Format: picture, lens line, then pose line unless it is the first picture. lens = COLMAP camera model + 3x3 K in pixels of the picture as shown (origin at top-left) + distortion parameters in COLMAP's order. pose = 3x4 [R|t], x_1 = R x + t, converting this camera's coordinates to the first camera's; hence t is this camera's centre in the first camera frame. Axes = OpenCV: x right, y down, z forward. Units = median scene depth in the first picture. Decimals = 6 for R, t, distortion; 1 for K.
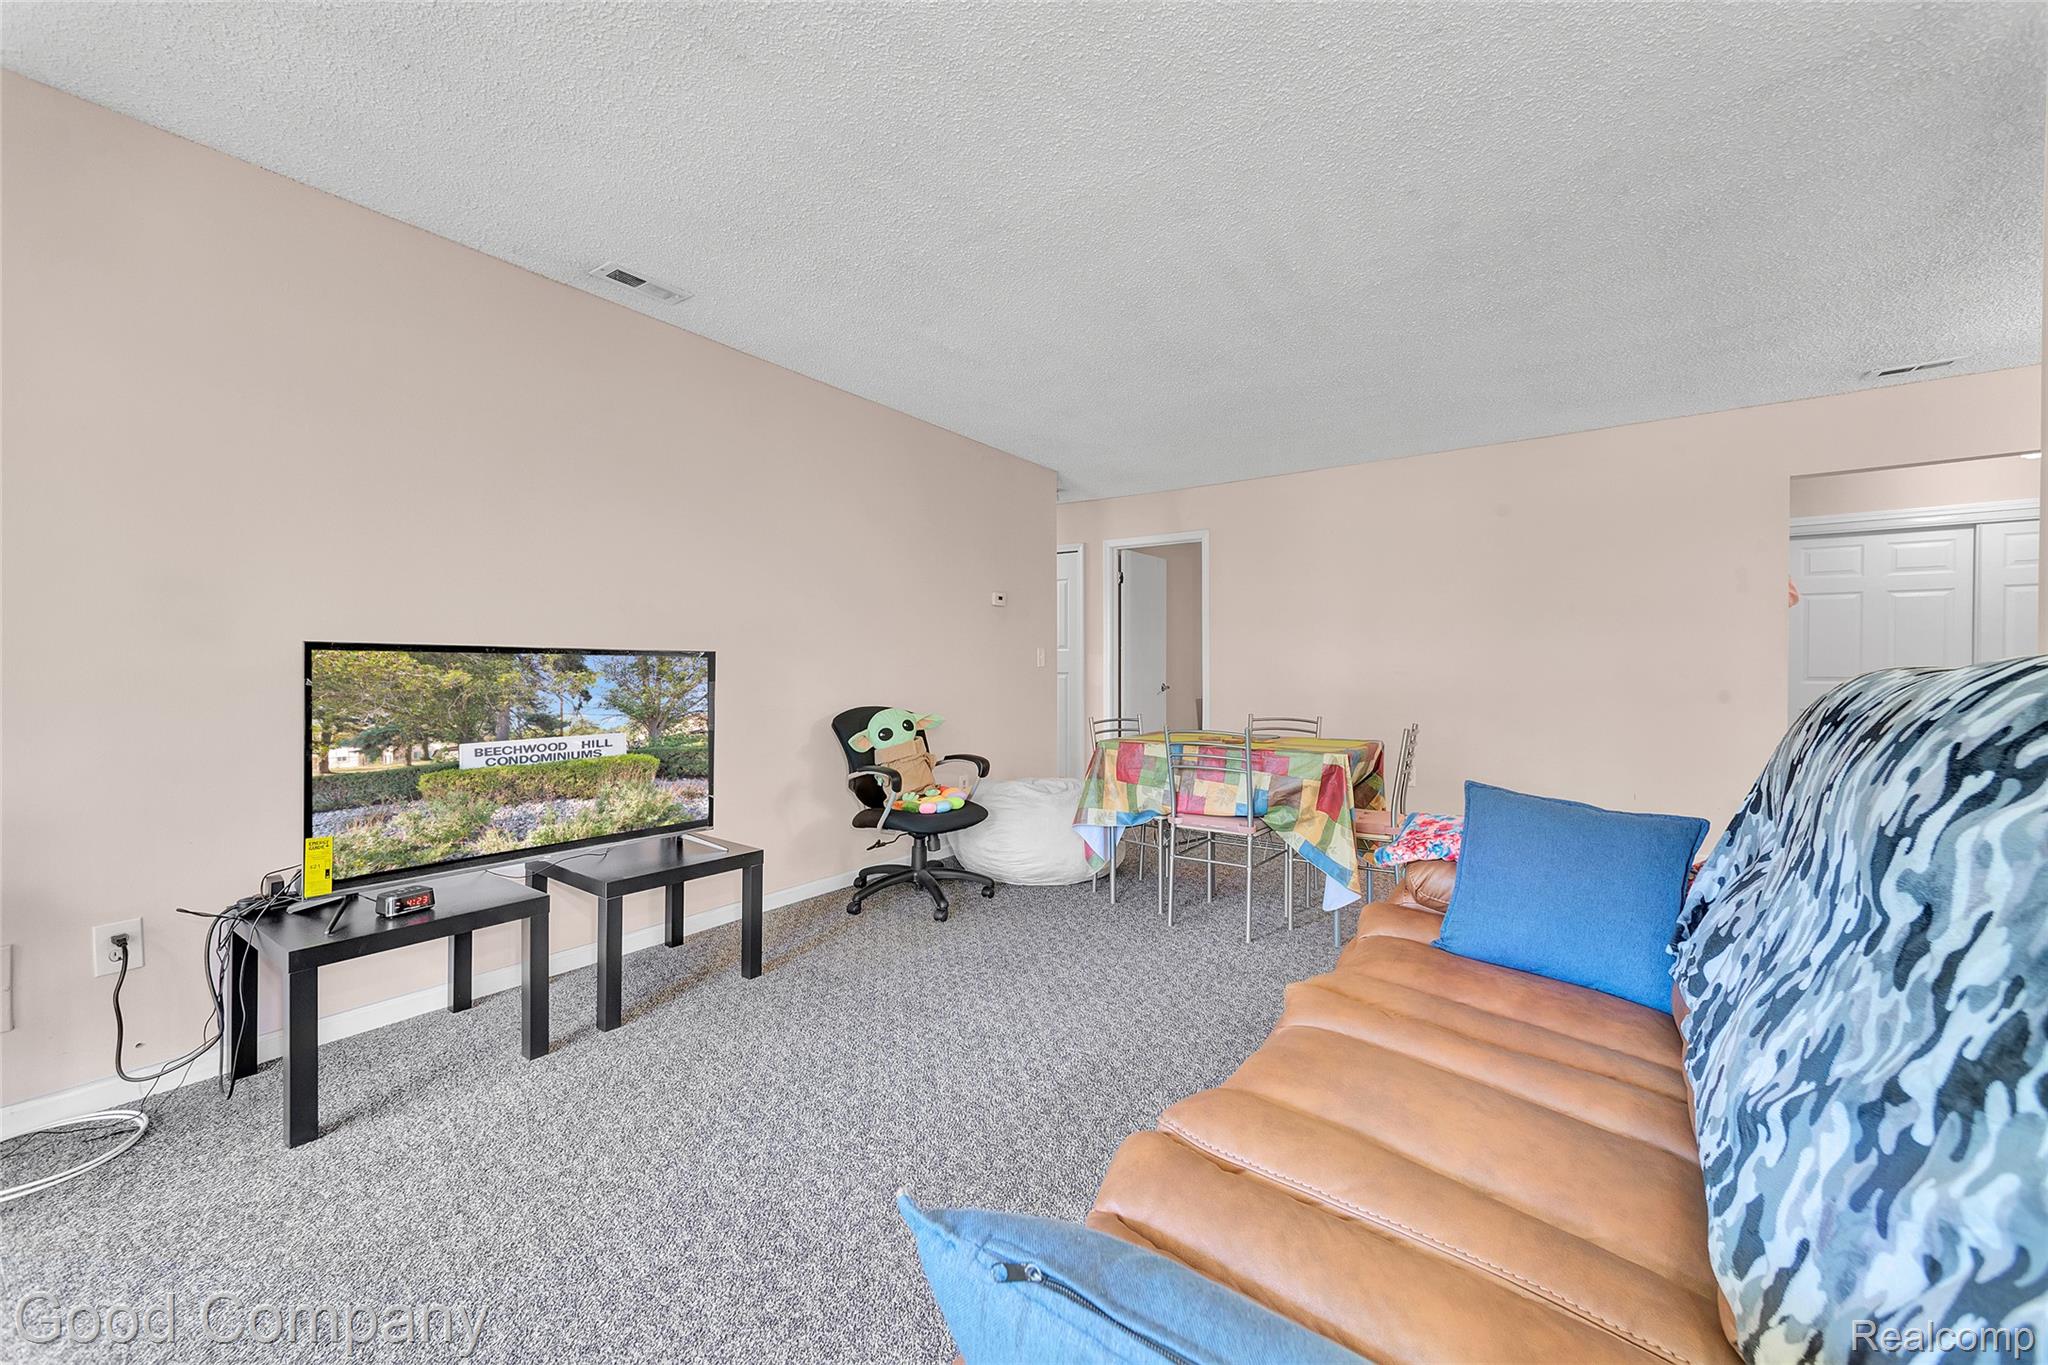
lens RADIAL K [[793.0, 0, 1020.1], [0, 793.0, 690.1], [0, 0, 1]] dist [0.006473, -0.001006]
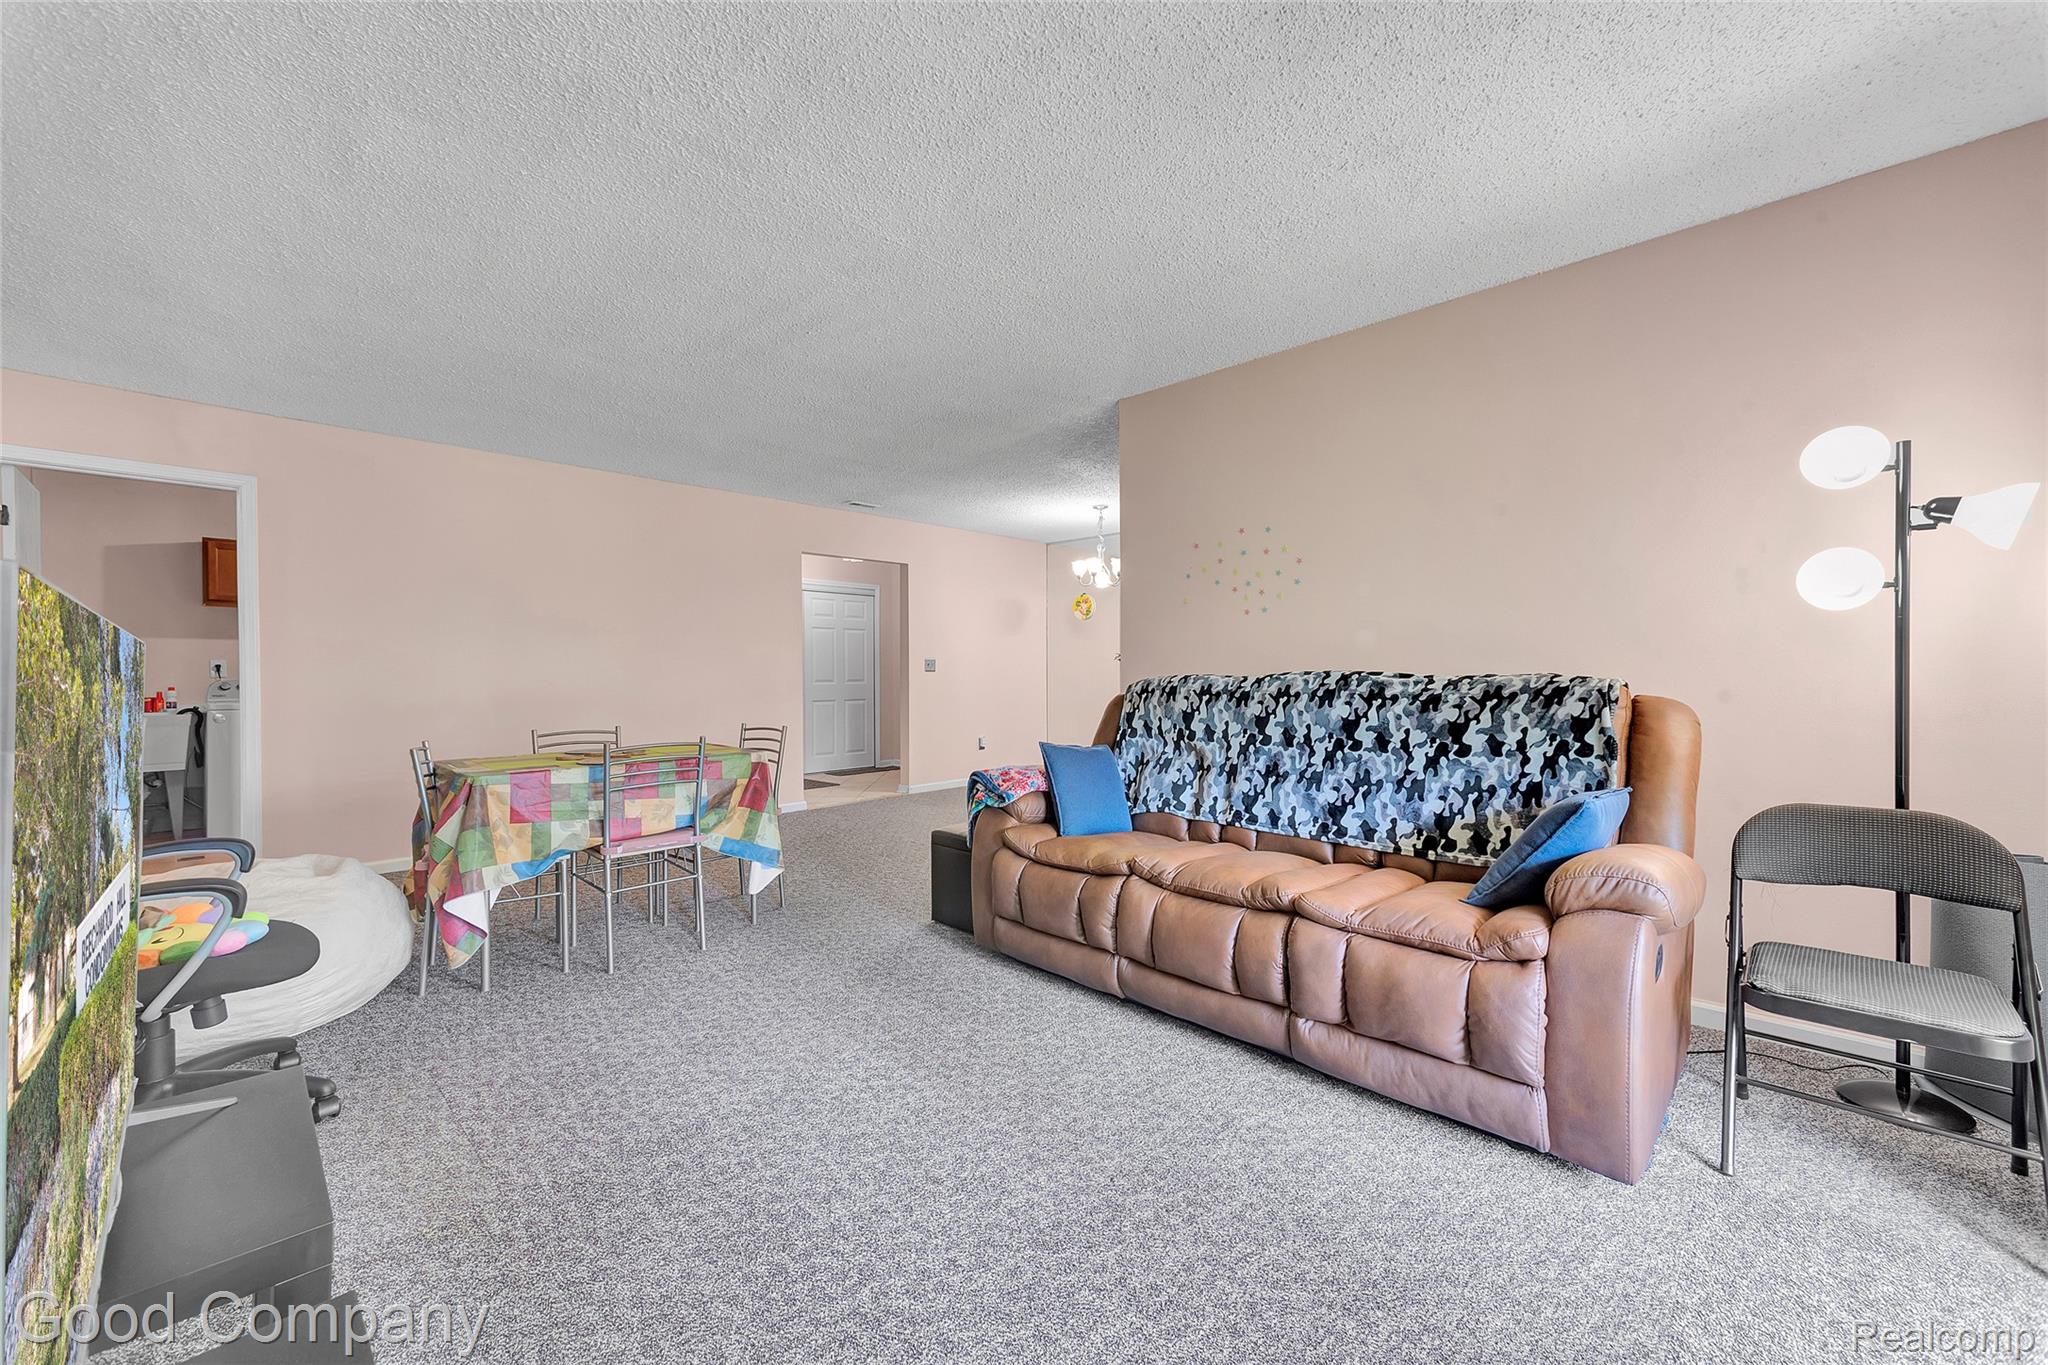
lens RADIAL K [[793.0, 0, 1026.5], [0, 793.0, 687.1], [0, 0, 1]] dist [0.006473, -0.001006]
pose [[0.150205, -0.017525, 0.988500, -0.604483], [0.030436, 0.999451, 0.013094, -0.014445], [-0.988186, 0.028119, 0.150656, 0.411881]]
